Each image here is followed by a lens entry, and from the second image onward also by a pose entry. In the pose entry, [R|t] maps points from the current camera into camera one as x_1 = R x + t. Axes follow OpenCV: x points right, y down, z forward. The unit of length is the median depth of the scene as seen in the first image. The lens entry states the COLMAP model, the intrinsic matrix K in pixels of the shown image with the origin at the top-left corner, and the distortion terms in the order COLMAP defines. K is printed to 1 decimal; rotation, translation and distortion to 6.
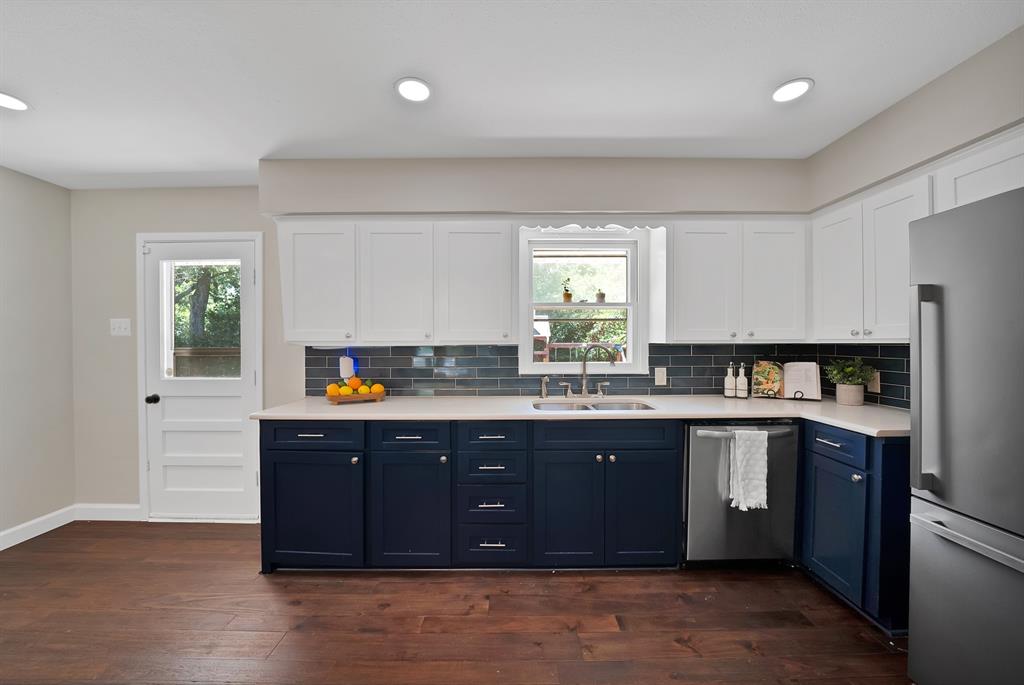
lens RADIAL K [[371.9, 0, 508.2], [0, 371.9, 343.9], [0, 0, 1]] dist [-0.023264, -0.000066]
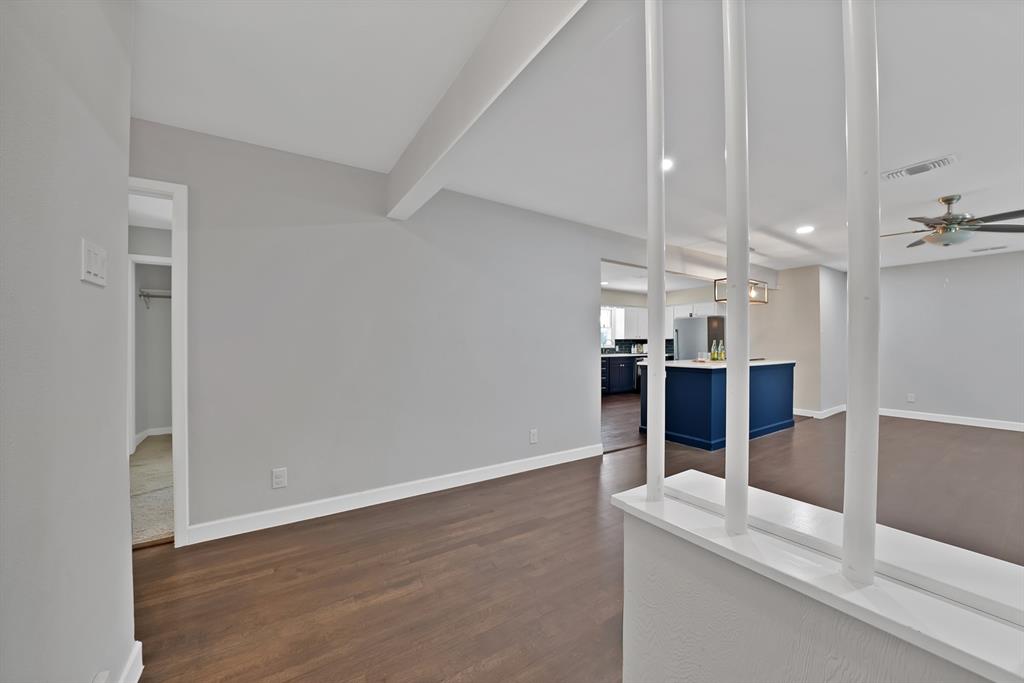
lens RADIAL K [[367.1, 0, 513.3], [0, 367.1, 344.7], [0, 0, 1]] dist [-0.019062, -0.000002]
pose [[0.846968, 0.002582, 0.531637, -2.419861], [-0.001250, 0.999995, -0.002865, 0.067396], [-0.531642, 0.001762, 0.846967, -1.515756]]
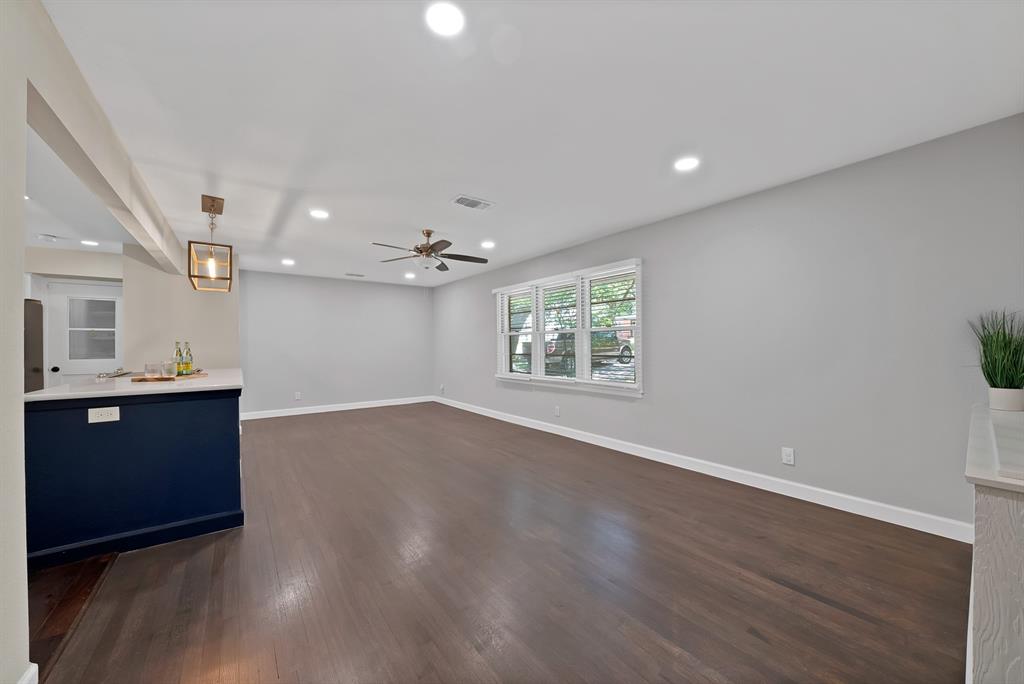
lens RADIAL K [[371.9, 0, 508.2], [0, 371.9, 343.4], [0, 0, 1]] dist [-0.023264, -0.000066]
pose [[-0.594513, 0.012505, 0.803988, -2.027625], [0.013767, 0.999891, -0.005372, 0.063334], [-0.803968, 0.007875, -0.594621, -0.602115]]
